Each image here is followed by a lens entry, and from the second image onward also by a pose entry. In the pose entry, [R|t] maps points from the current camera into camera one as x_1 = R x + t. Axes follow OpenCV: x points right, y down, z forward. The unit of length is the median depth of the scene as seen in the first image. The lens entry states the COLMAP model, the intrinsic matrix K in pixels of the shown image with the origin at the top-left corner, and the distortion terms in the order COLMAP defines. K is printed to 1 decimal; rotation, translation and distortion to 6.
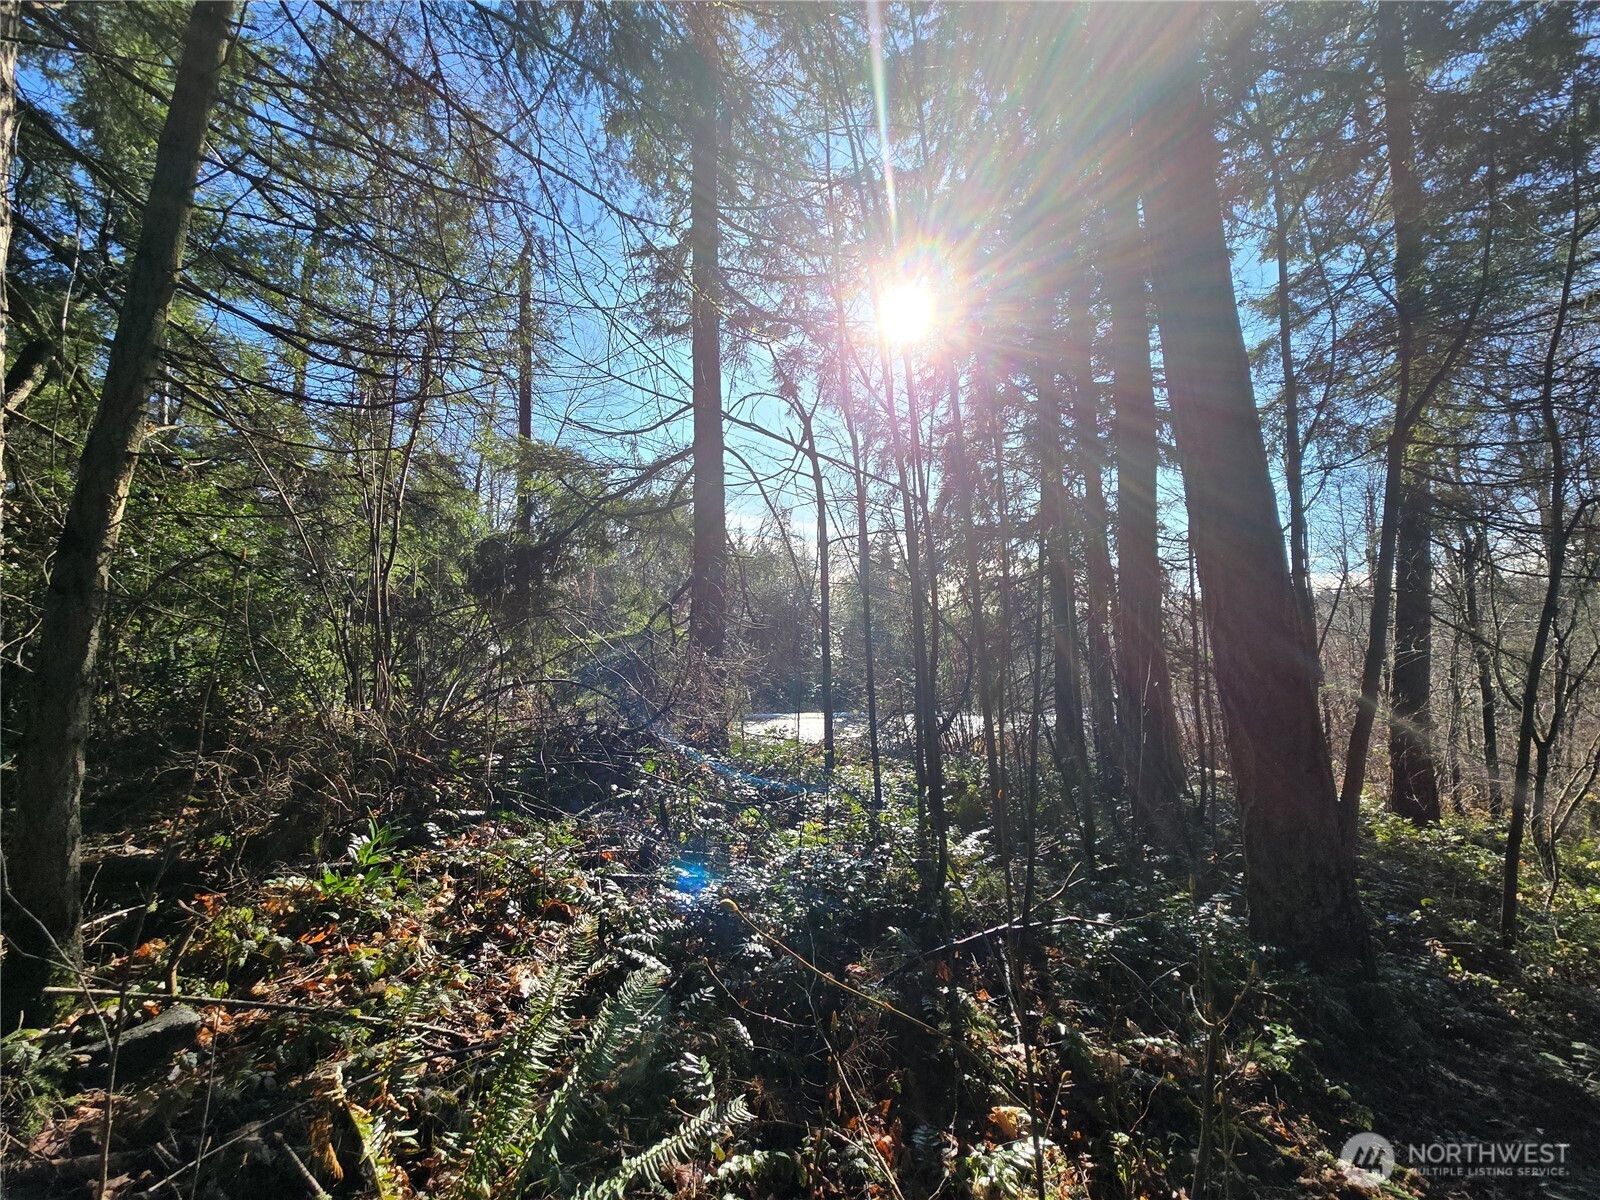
lens RADIAL K [[655.5, 0, 803.0], [0, 655.5, 595.2], [0, 0, 1]] dist [0.001481, 0.000919]
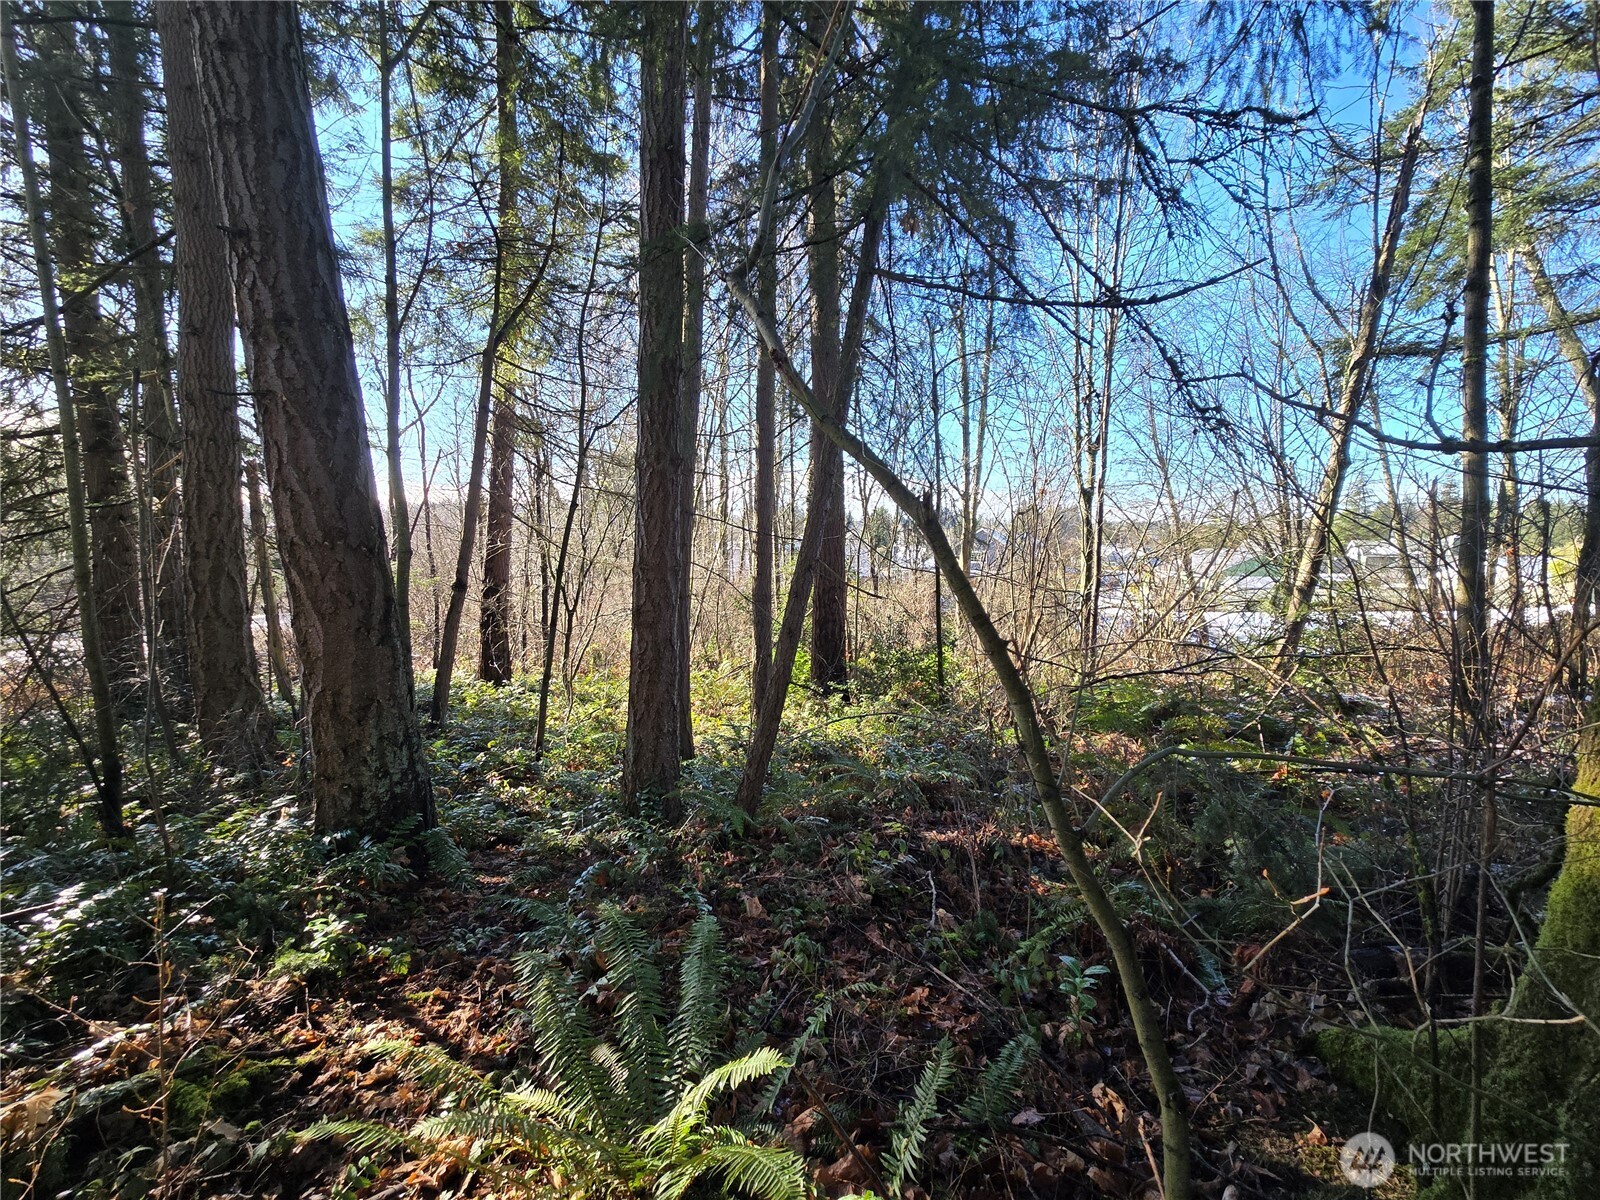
lens RADIAL K [[655.5, 0, 803.0], [0, 655.5, 595.2], [0, 0, 1]] dist [0.001481, 0.000919]
pose [[0.390141, -0.059282, 0.918845, 0.080612], [-0.077634, 0.992254, 0.096982, 0.034118], [-0.917476, -0.109170, 0.382517, 0.044229]]
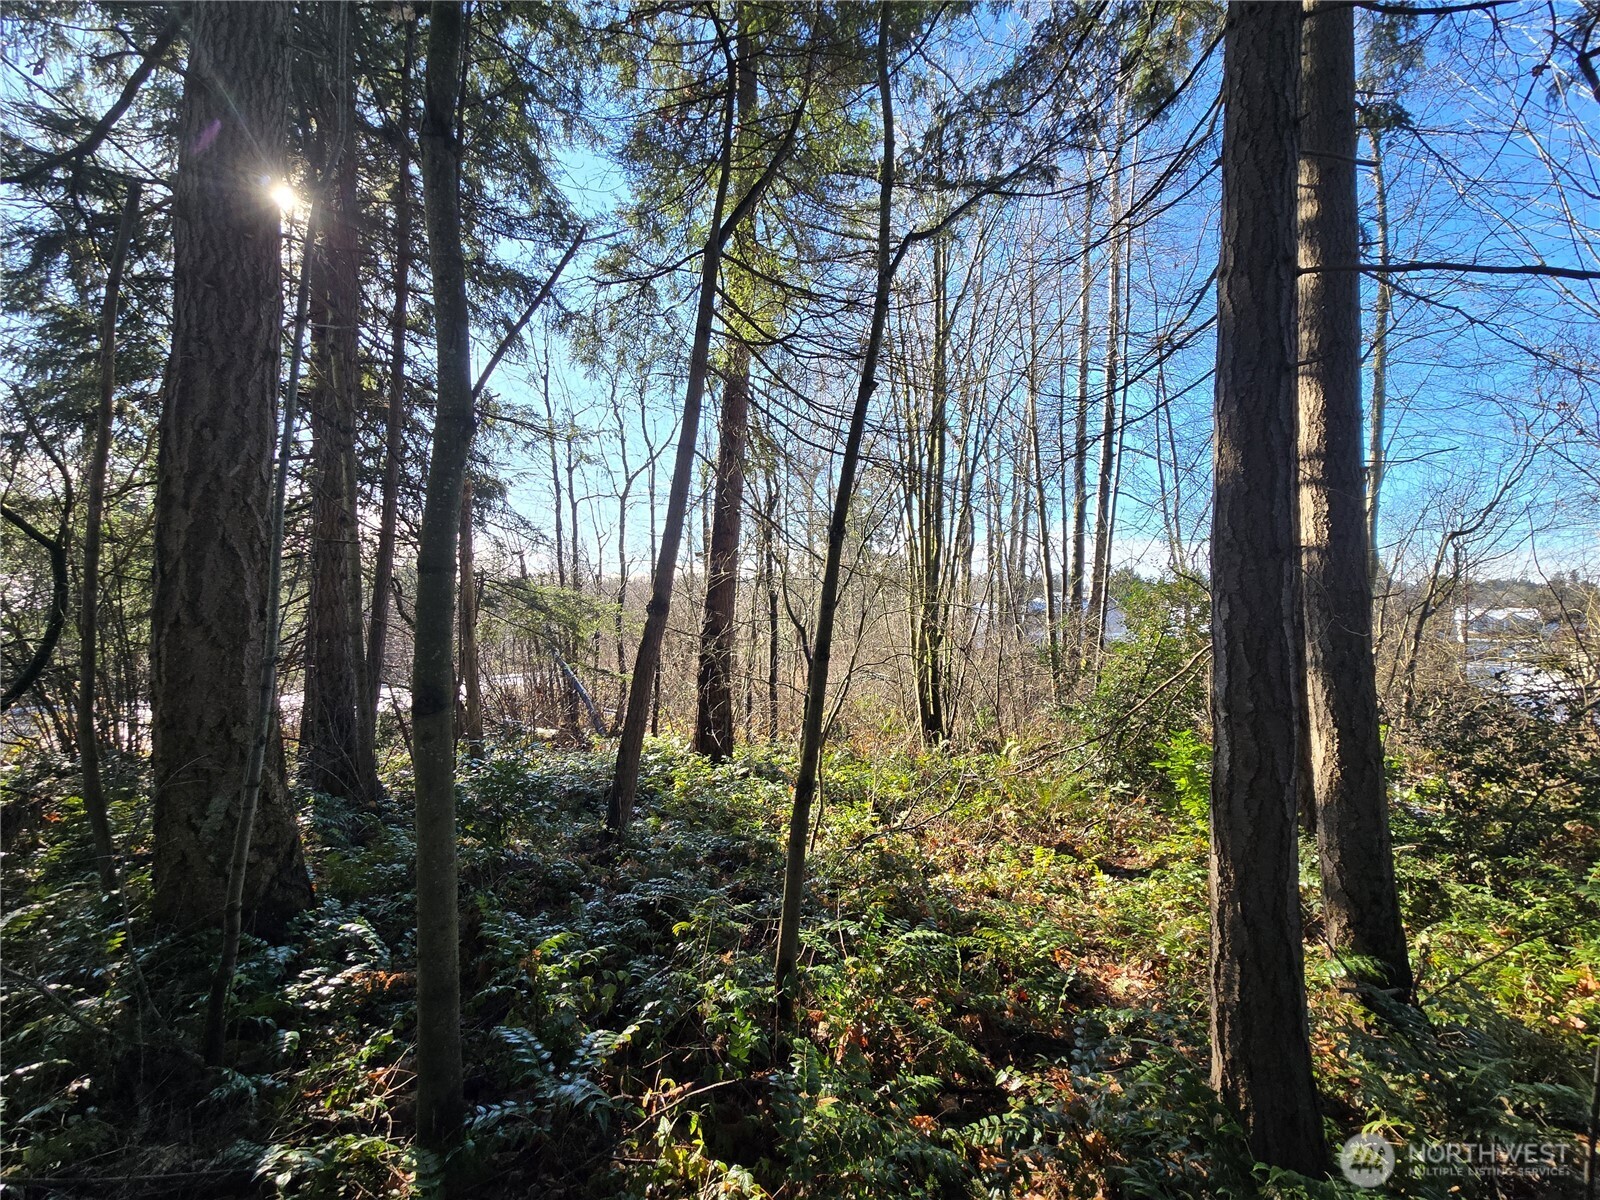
lens RADIAL K [[655.5, 0, 803.0], [0, 655.5, 595.2], [0, 0, 1]] dist [0.001481, 0.000919]
pose [[0.659927, 0.031324, 0.750676, 0.612634], [-0.060321, 0.998114, 0.011380, 0.188105], [-0.748904, -0.052792, 0.660572, 0.596429]]
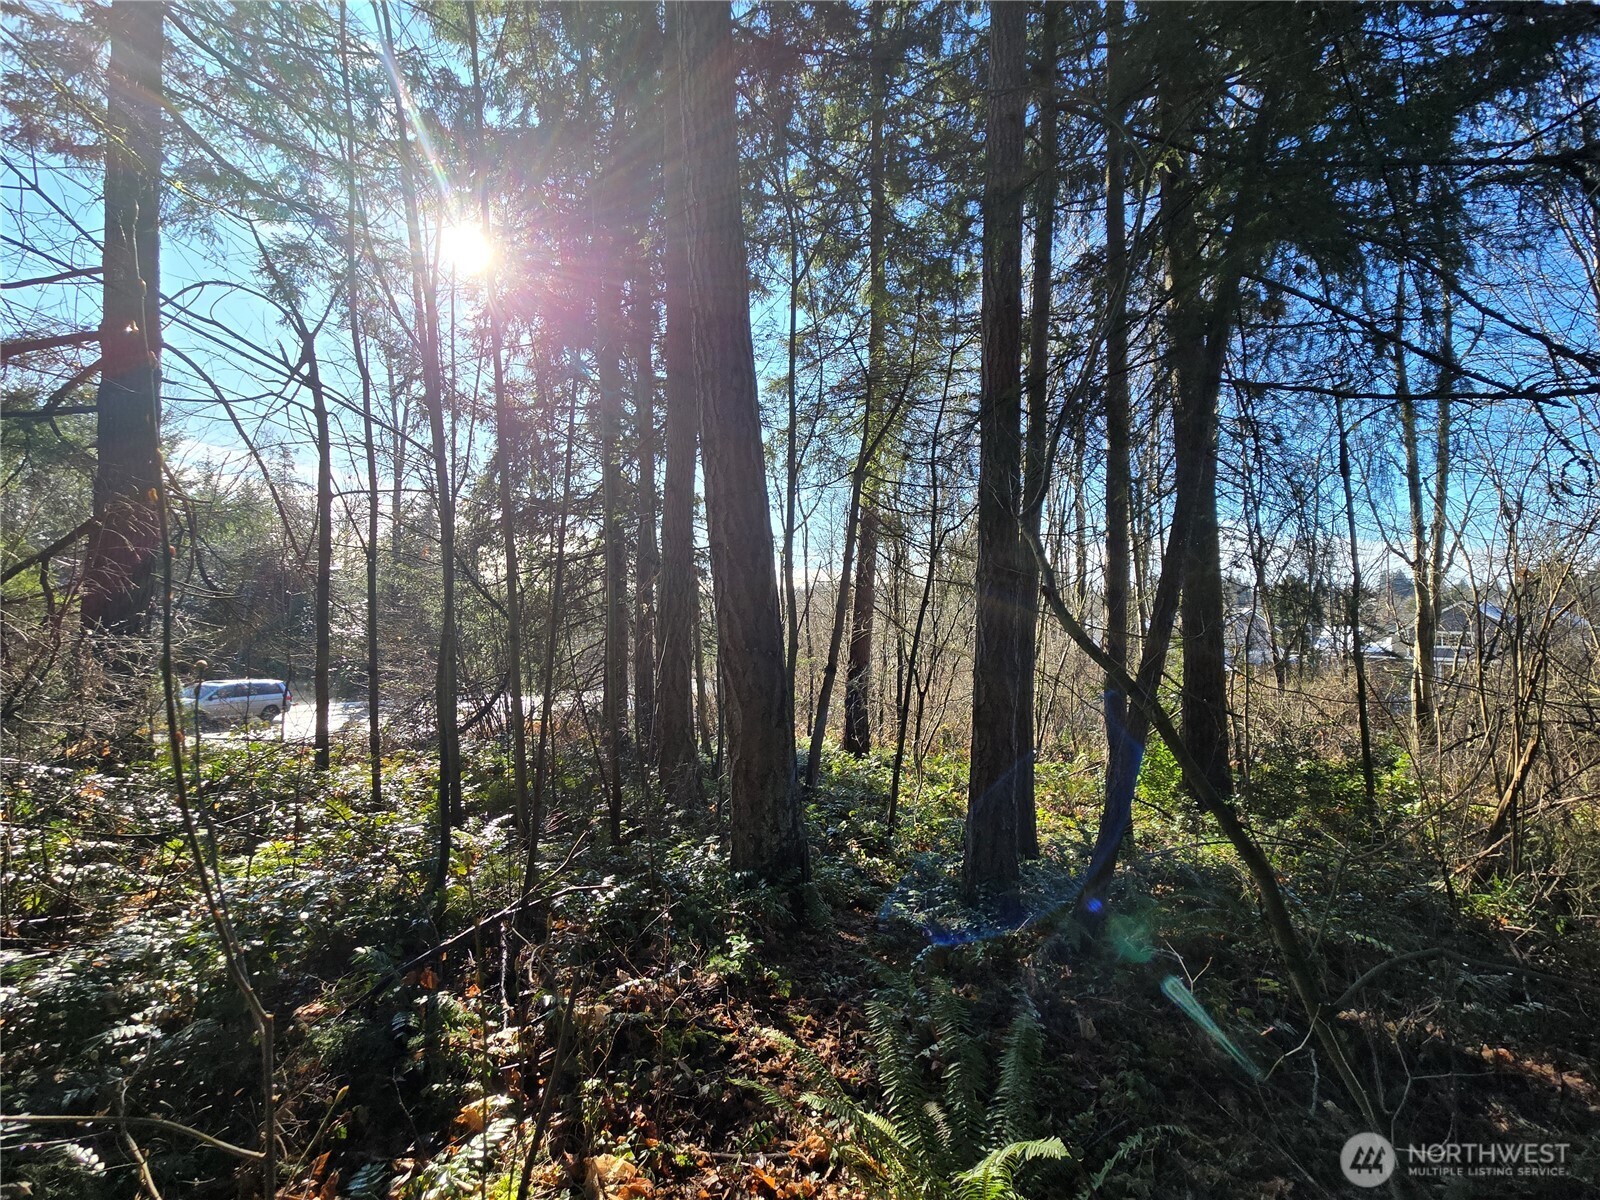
lens RADIAL K [[657.2, 0, 798.3], [0, 657.2, 595.9], [0, 0, 1]] dist [-0.001538, 0.002979]
pose [[0.801812, 0.032943, 0.596667, 0.030655], [-0.053424, 0.998433, 0.016667, -0.000492], [-0.595183, -0.045240, 0.802316, -0.007177]]
